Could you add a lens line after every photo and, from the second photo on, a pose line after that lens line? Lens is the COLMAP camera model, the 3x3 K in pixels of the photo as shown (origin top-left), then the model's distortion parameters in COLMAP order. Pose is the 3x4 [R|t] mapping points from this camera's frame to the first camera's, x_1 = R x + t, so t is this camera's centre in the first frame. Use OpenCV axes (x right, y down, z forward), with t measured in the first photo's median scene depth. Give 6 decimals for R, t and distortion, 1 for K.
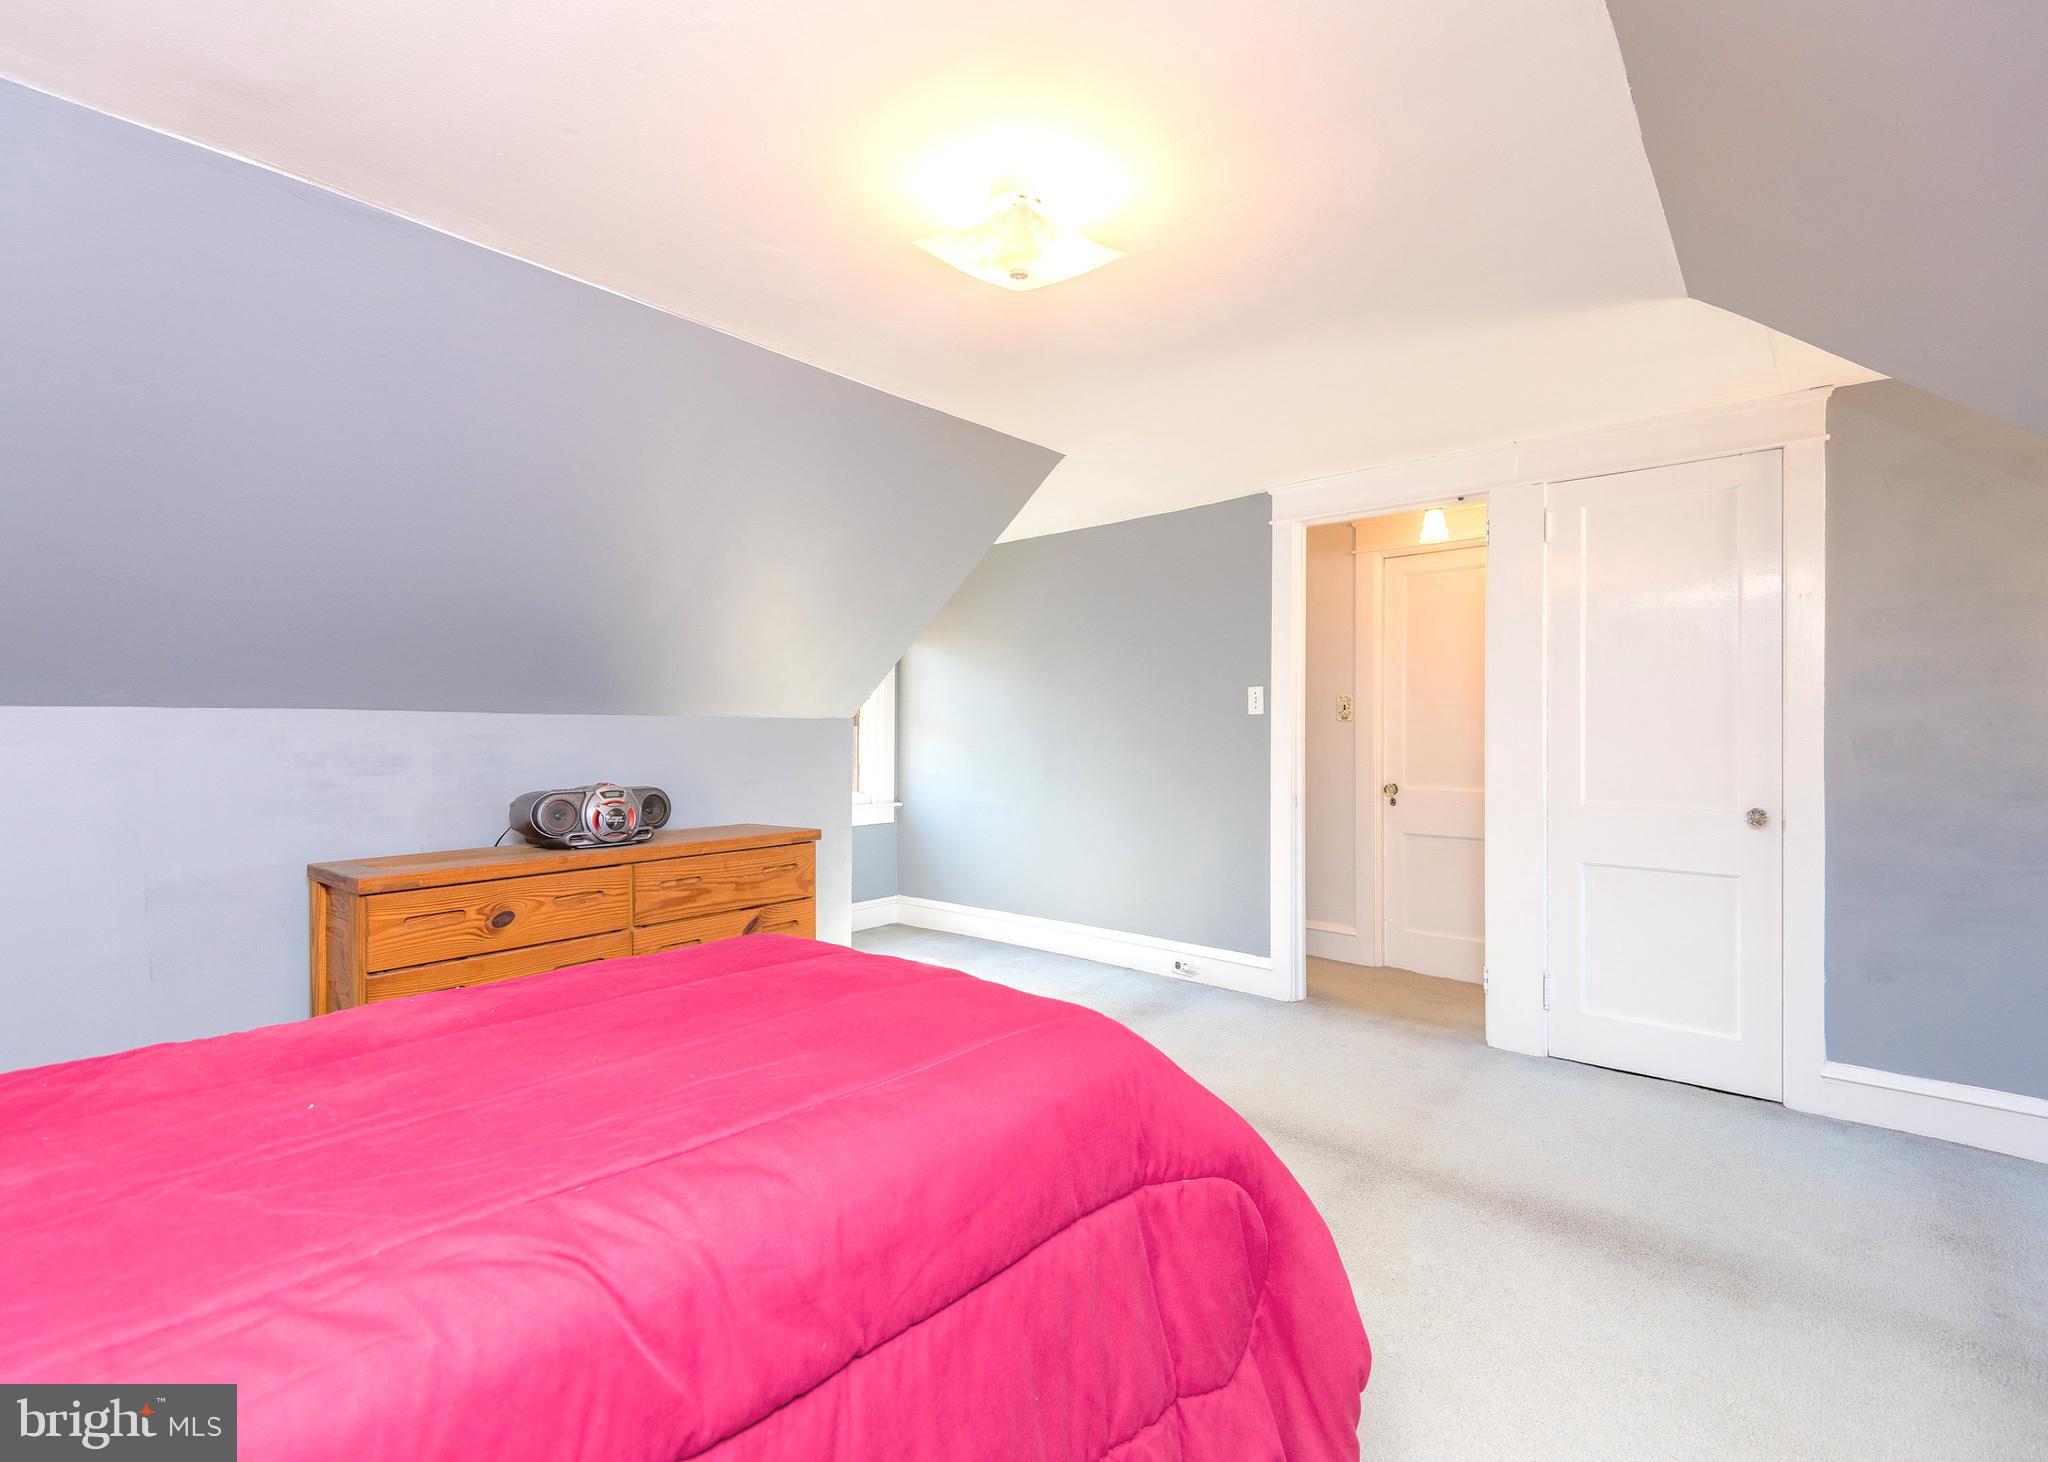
lens RADIAL K [[950.2, 0, 1020.8], [0, 950.2, 733.5], [0, 0, 1]] dist [0.000048, -0.000046]
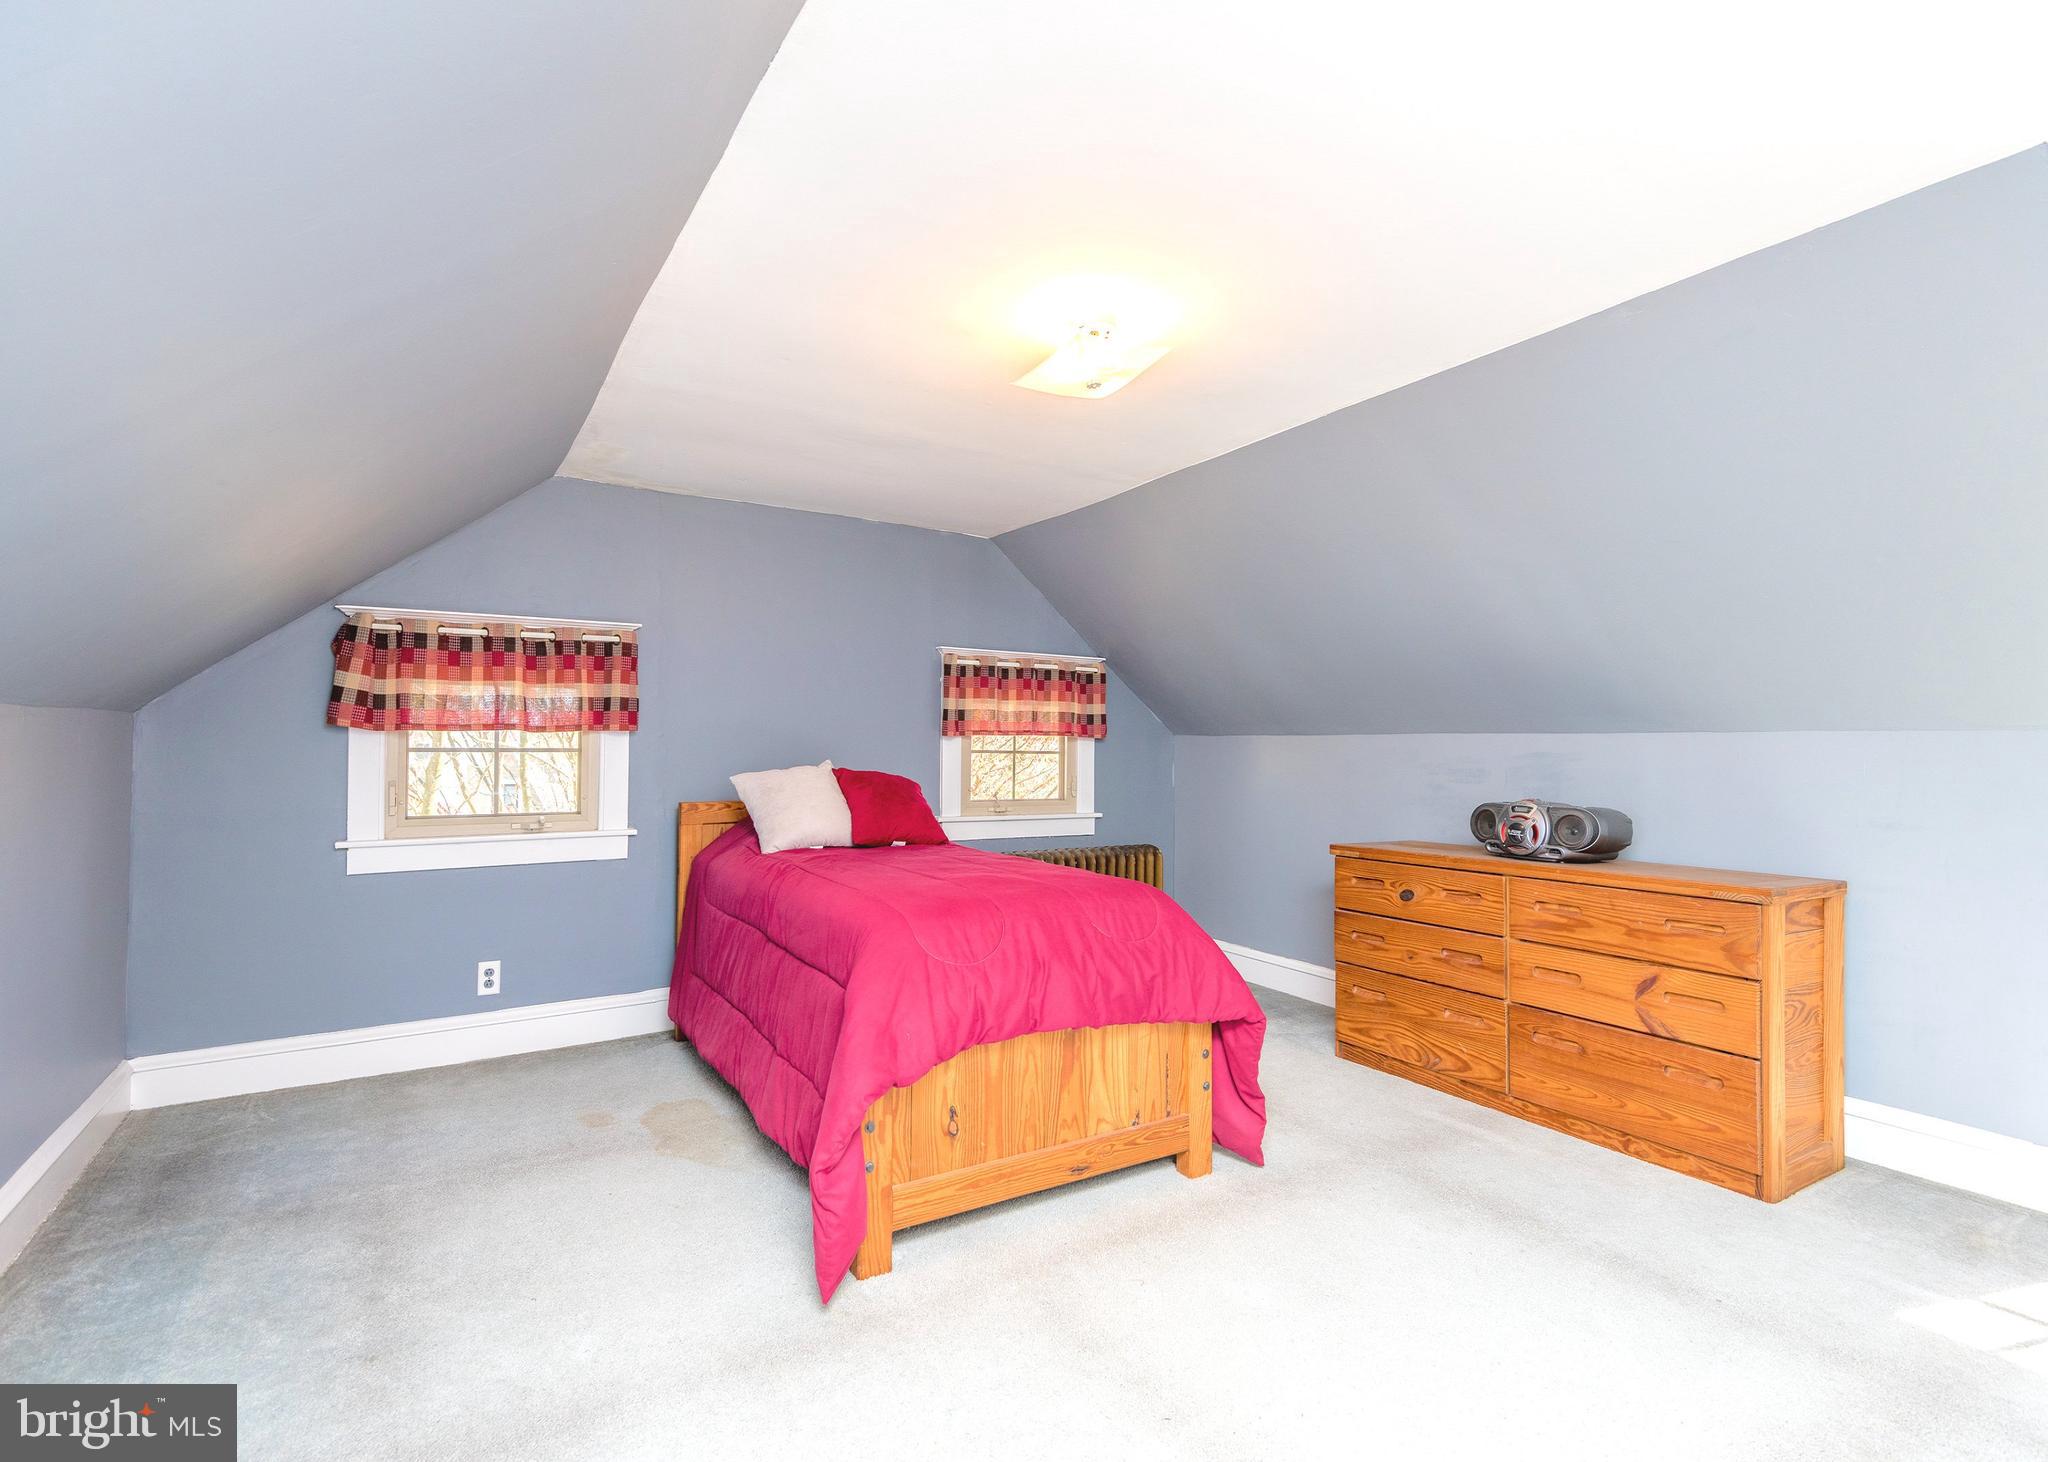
lens RADIAL K [[950.2, 0, 1020.8], [0, 950.2, 733.5], [0, 0, 1]] dist [0.000048, -0.000046]
pose [[-0.309853, -0.008111, -0.950750, 0.714197], [-0.001935, 0.999967, -0.007900, -0.009567], [0.950782, -0.000608, -0.309859, 0.774798]]
